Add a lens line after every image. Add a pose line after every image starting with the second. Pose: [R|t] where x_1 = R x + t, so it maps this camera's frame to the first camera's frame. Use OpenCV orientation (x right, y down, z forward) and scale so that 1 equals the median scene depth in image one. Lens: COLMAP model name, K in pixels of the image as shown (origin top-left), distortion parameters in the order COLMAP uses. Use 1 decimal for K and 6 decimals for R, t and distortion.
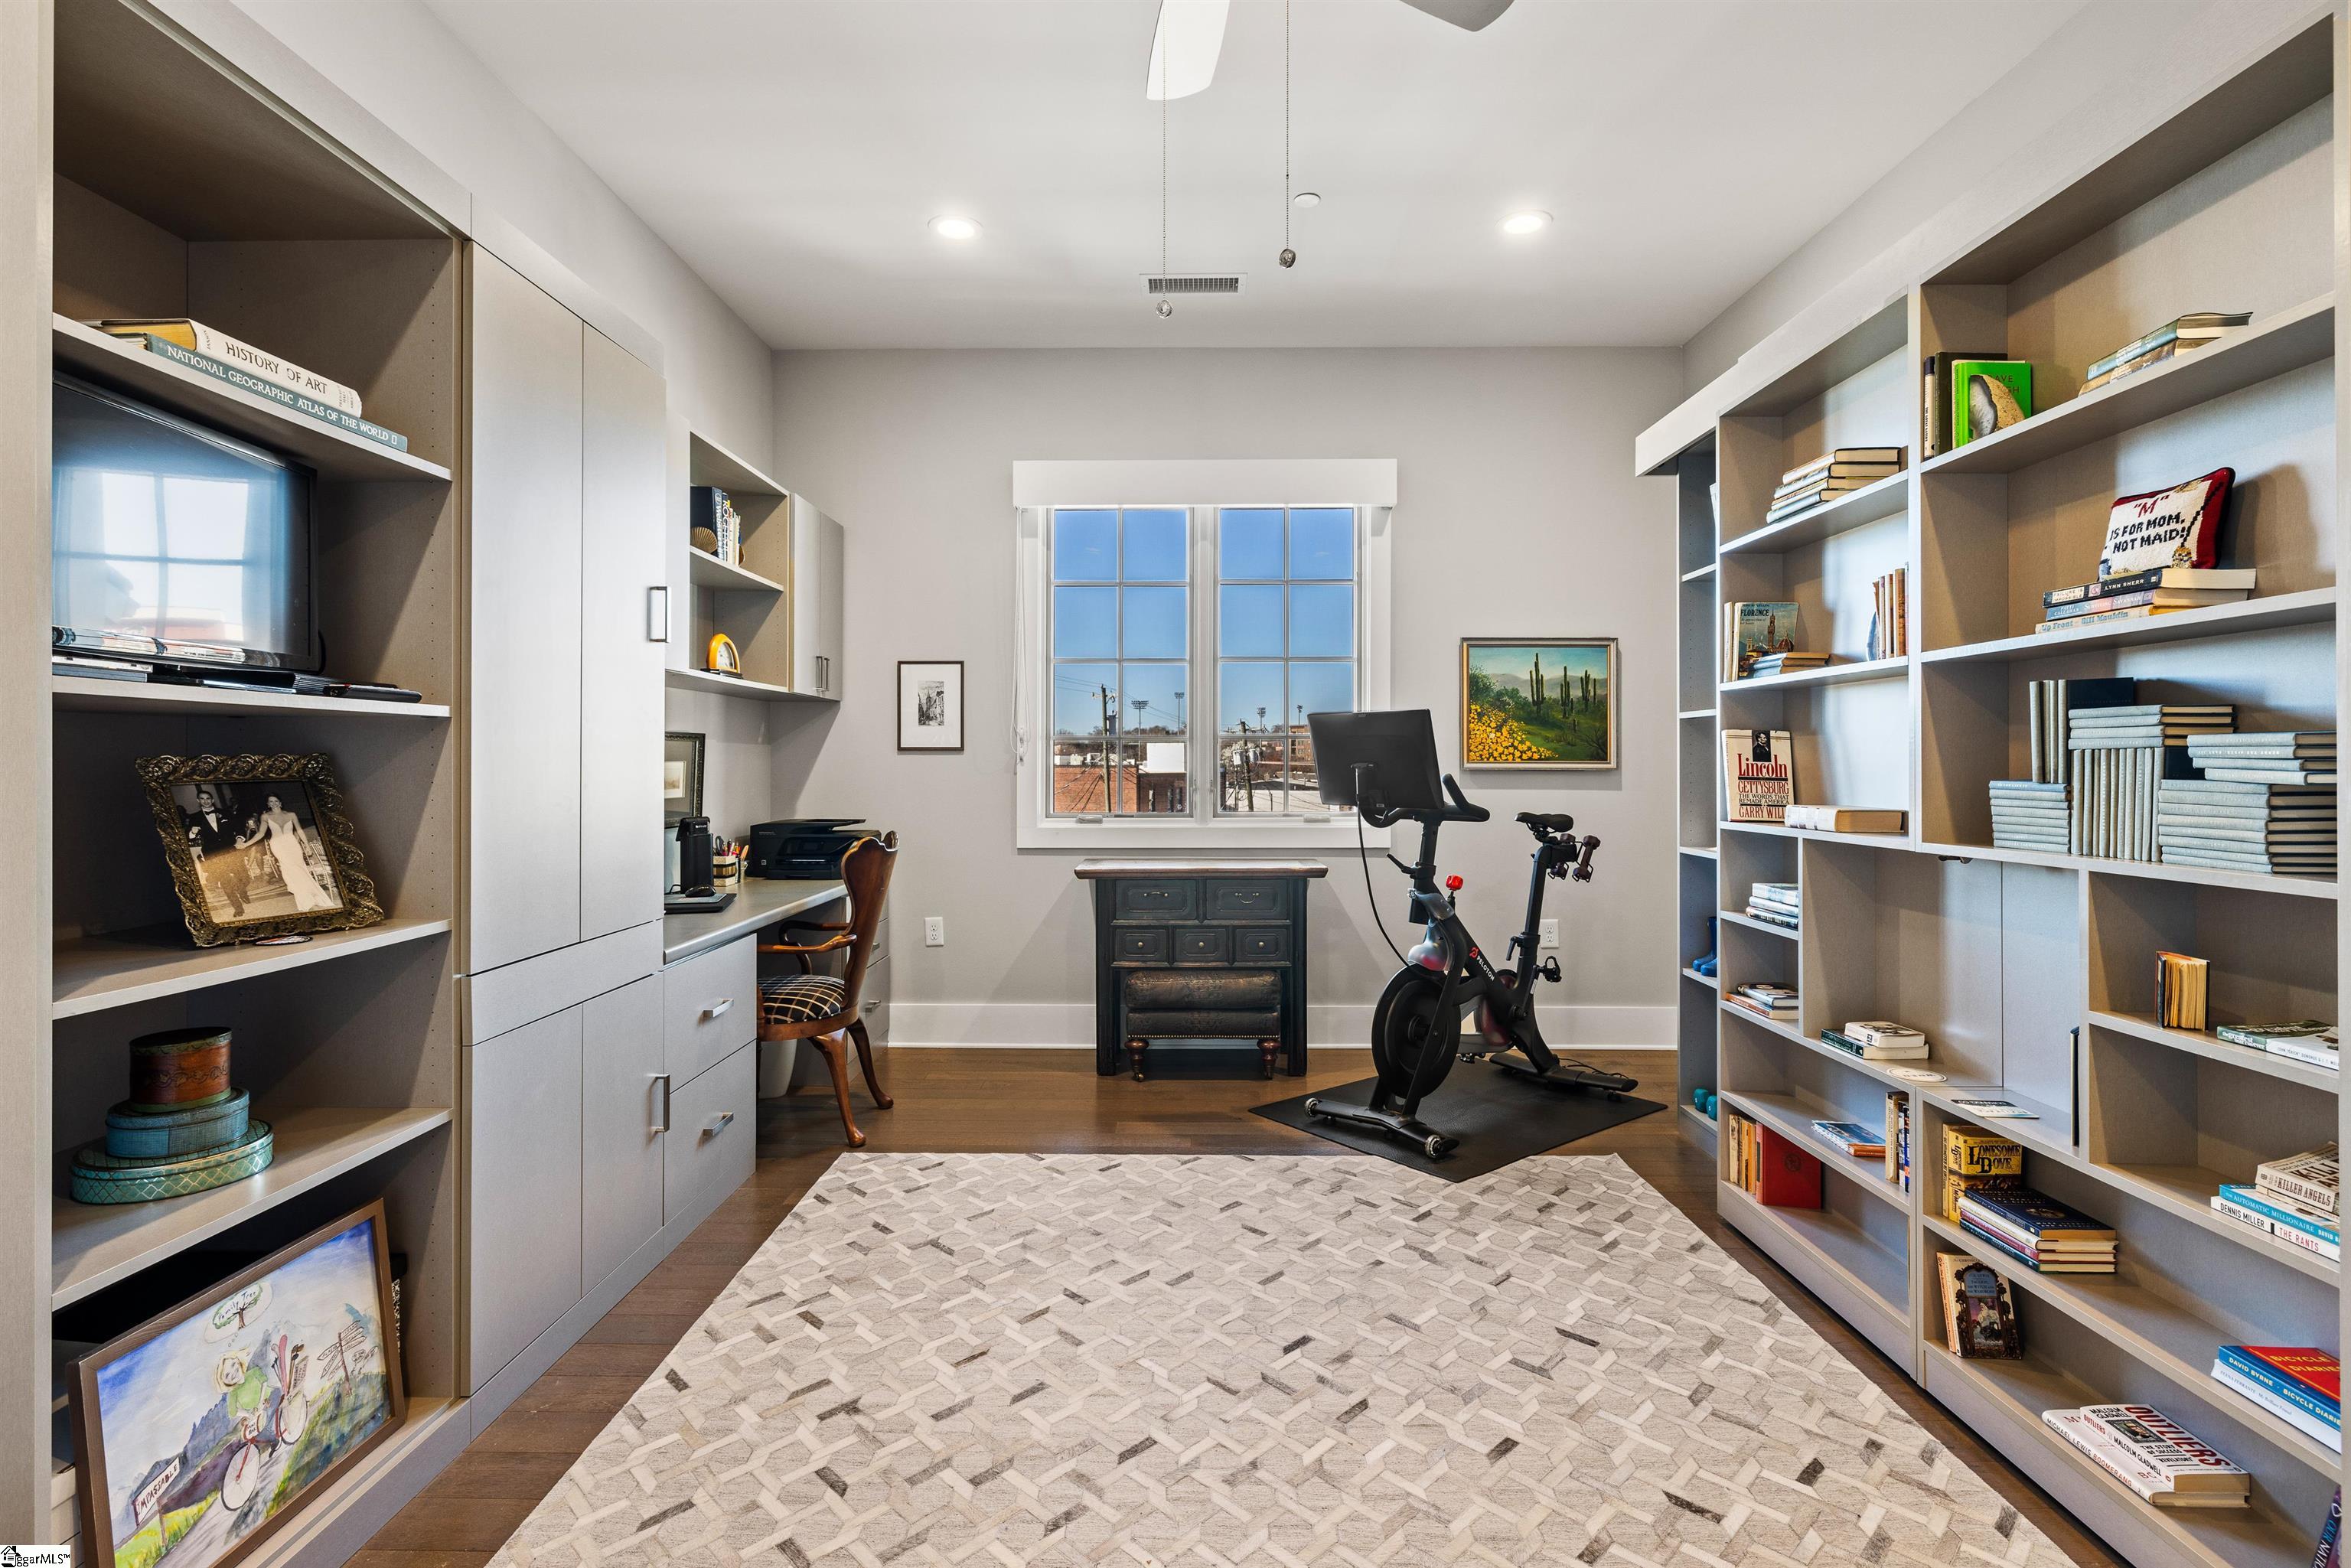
lens RADIAL K [[1122.8, 0, 1164.7], [0, 1122.8, 757.9], [0, 0, 1]] dist [-0.003412, 0.001803]
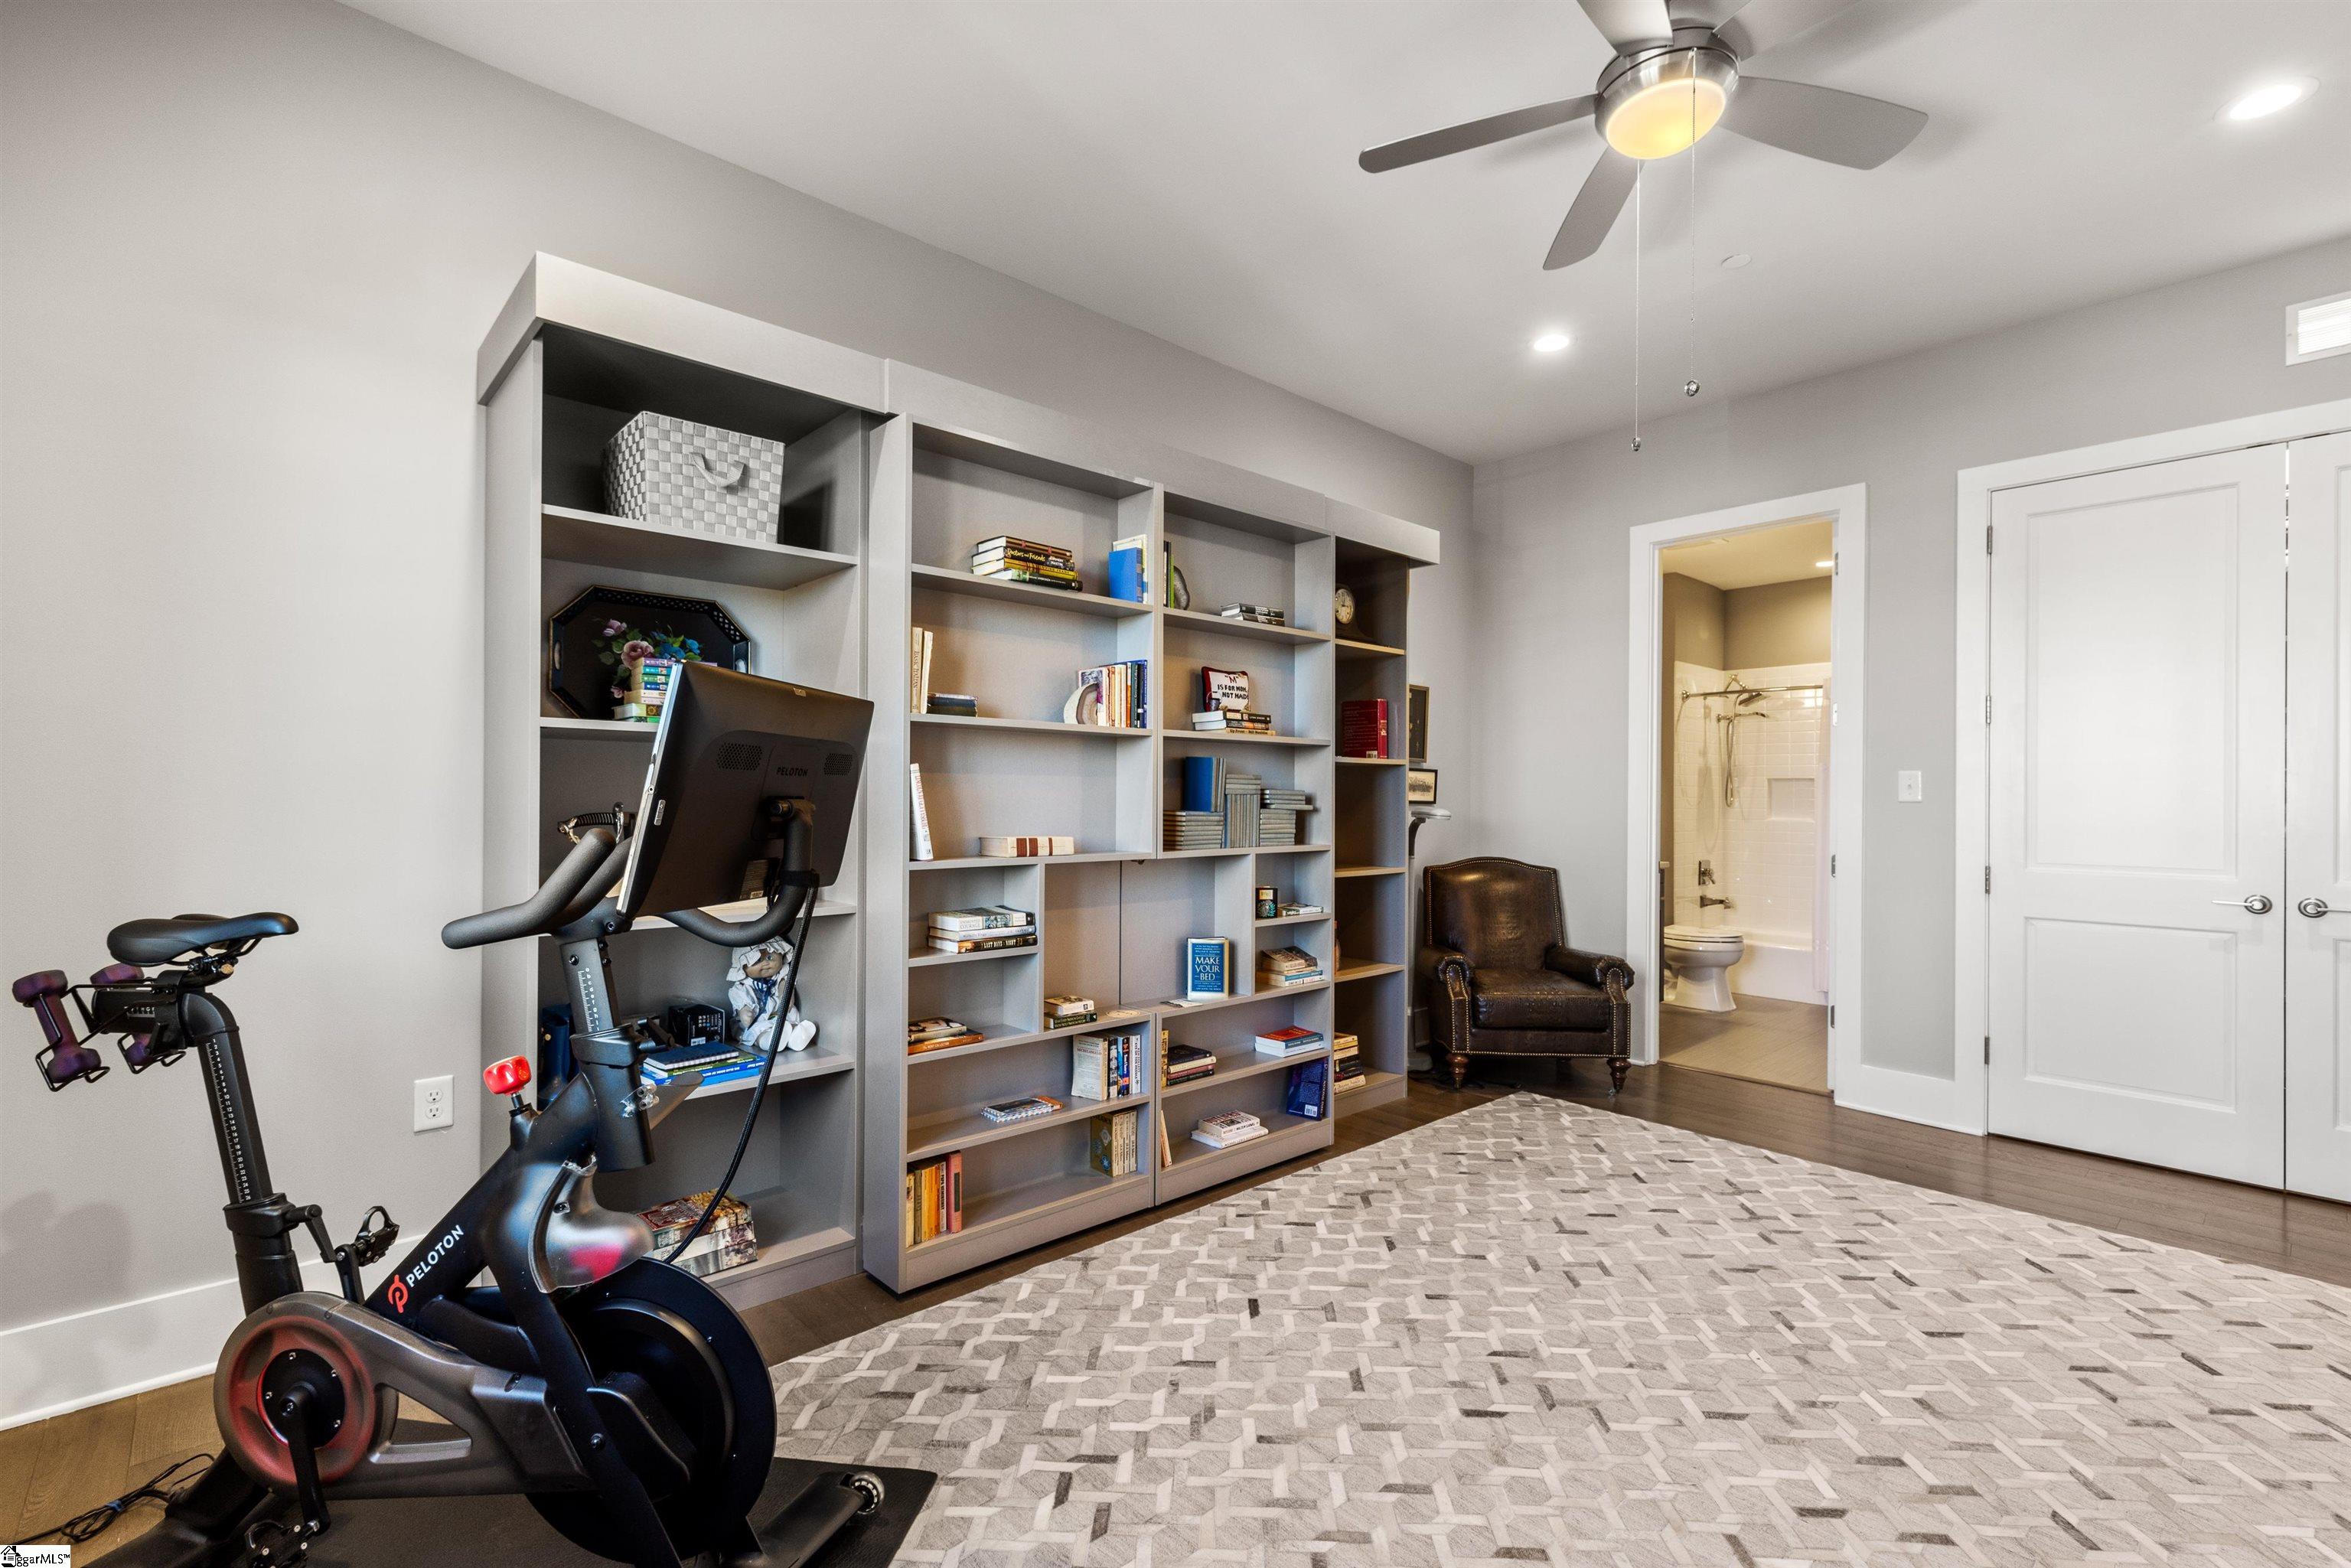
lens RADIAL K [[1041.7, 0, 1164.2], [0, 1041.7, 793.5], [0, 0, 1]] dist [0.010127, 0.000447]
pose [[-0.683441, -0.005723, 0.729984, -0.318133], [-0.012753, 0.999910, -0.004100, -0.000290], [-0.729895, -0.012111, -0.683452, 1.674508]]
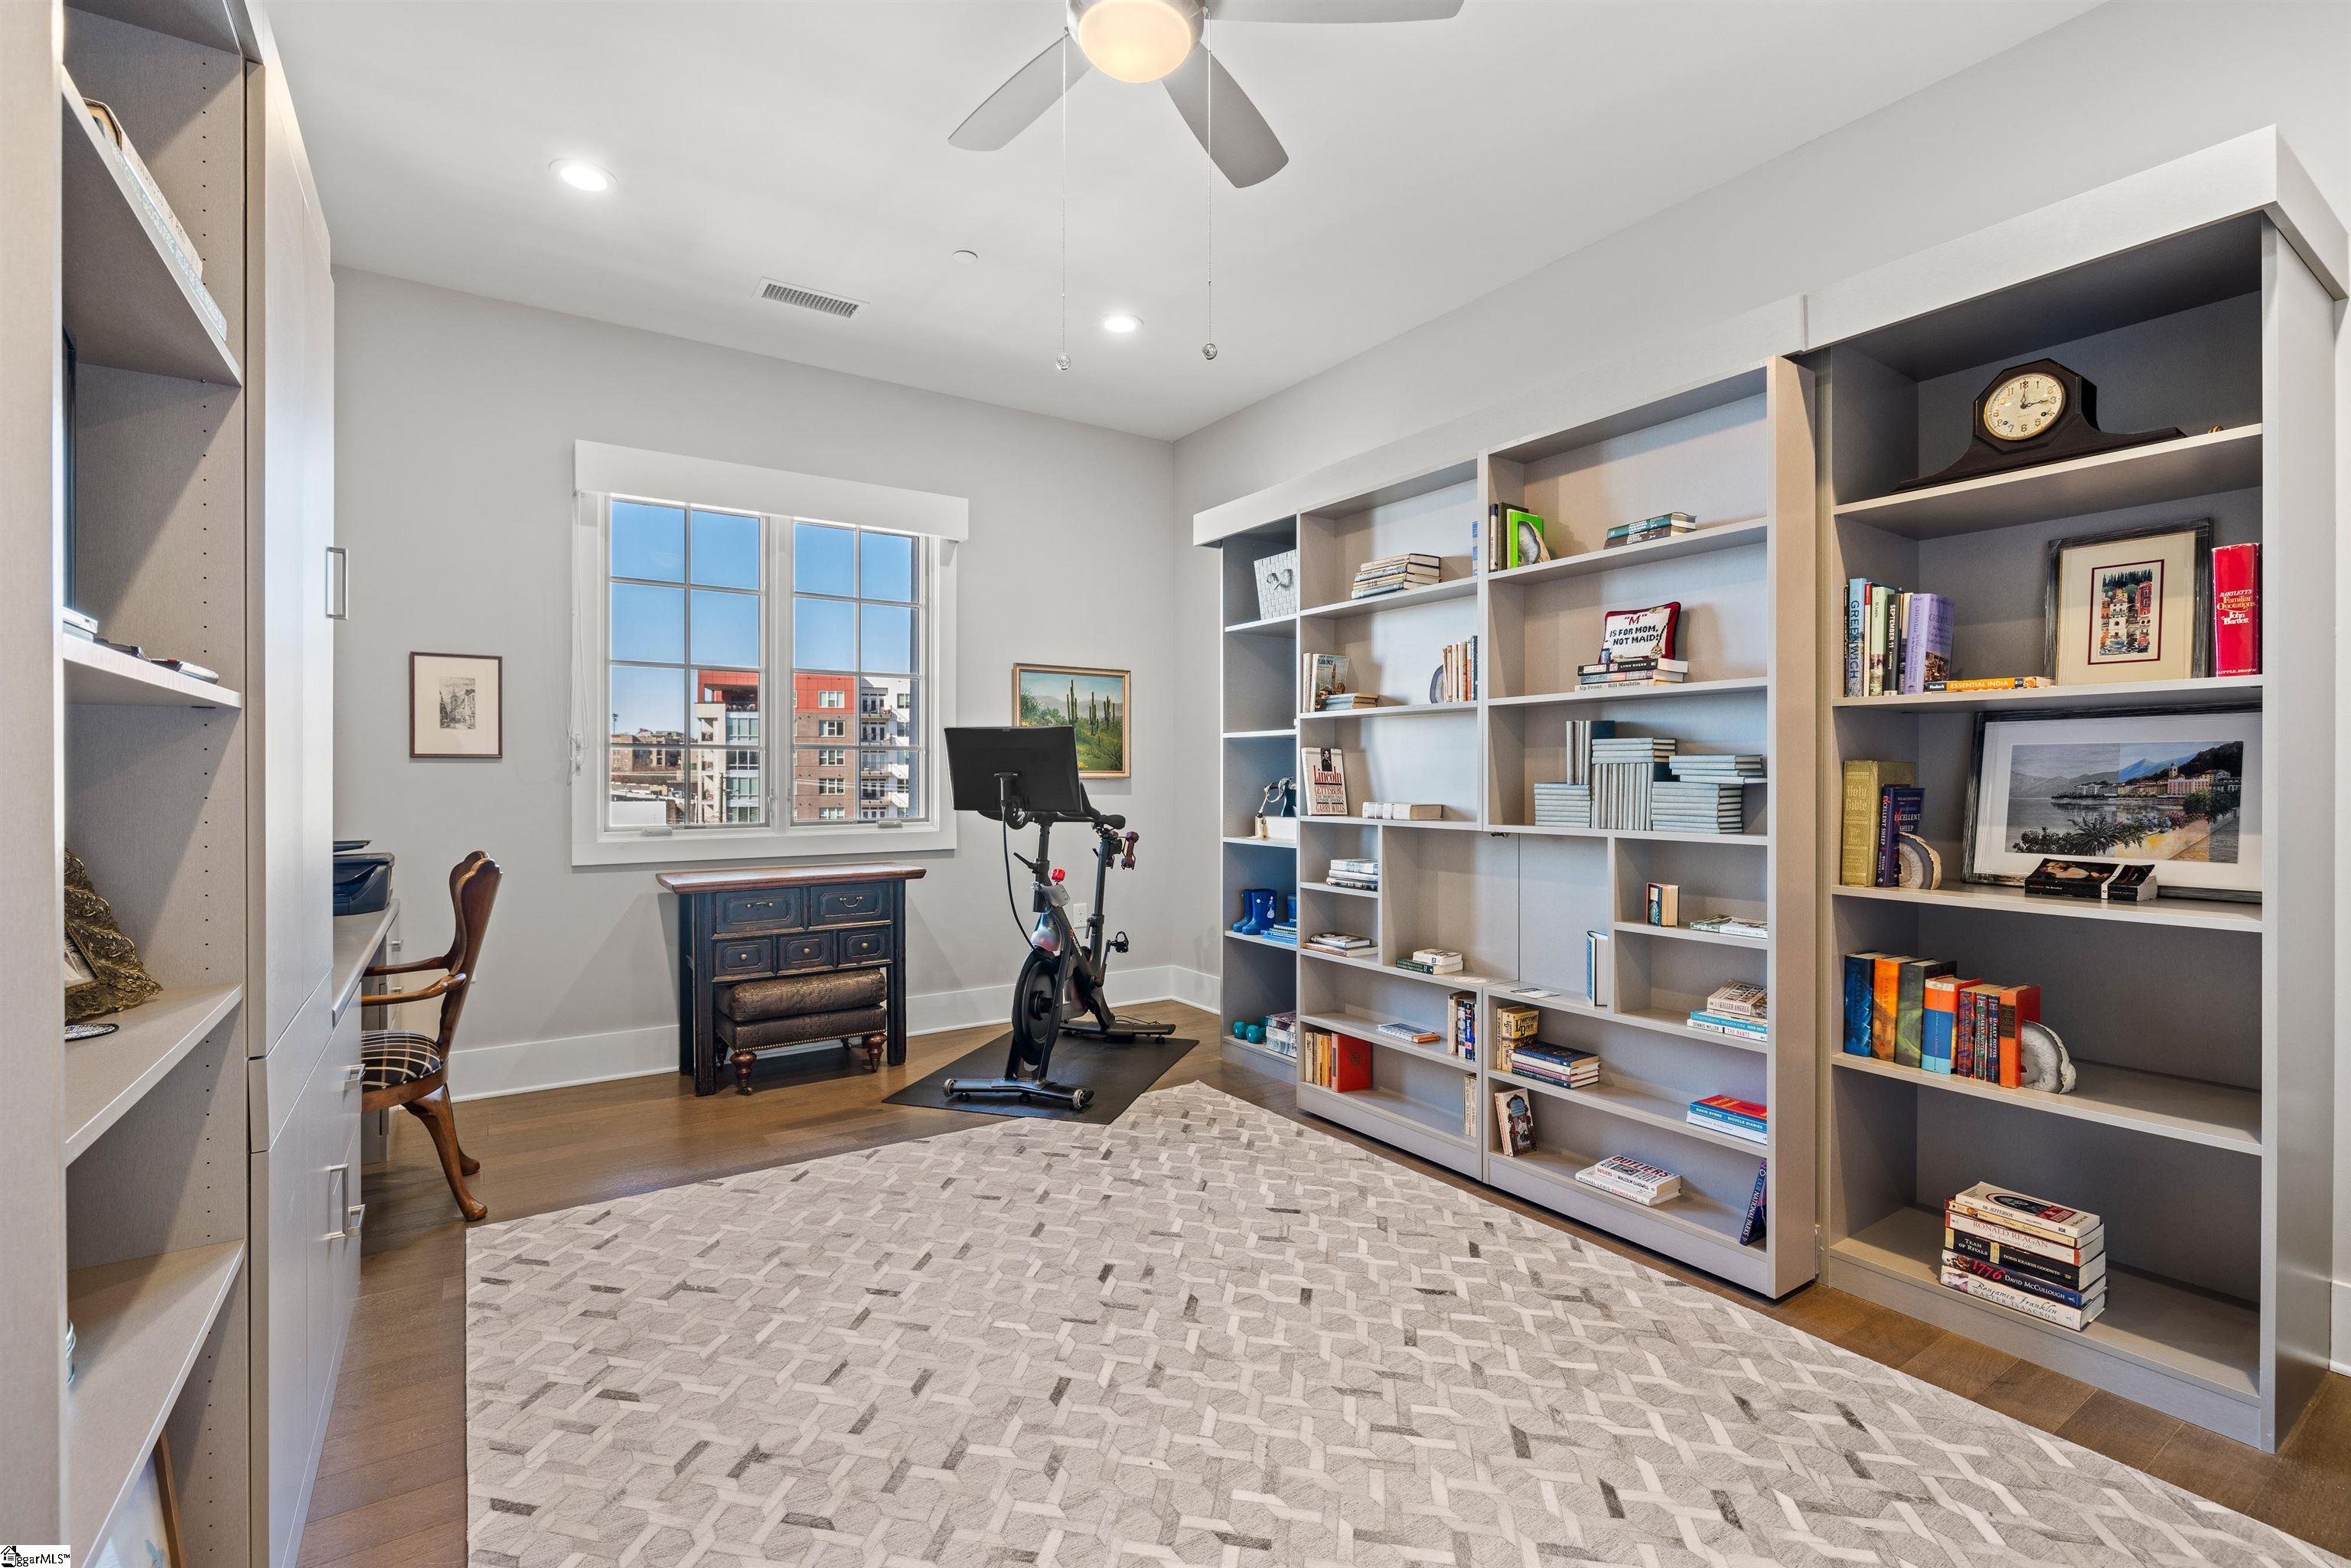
lens RADIAL K [[1039.6, 0, 1154.0], [0, 1039.6, 776.1], [0, 0, 1]] dist [-0.008948, 0.000758]
pose [[0.827213, -0.001920, 0.561885, -0.408300], [-0.002443, 0.999972, 0.007013, 0.000963], [-0.561883, -0.007174, 0.827186, 0.080493]]
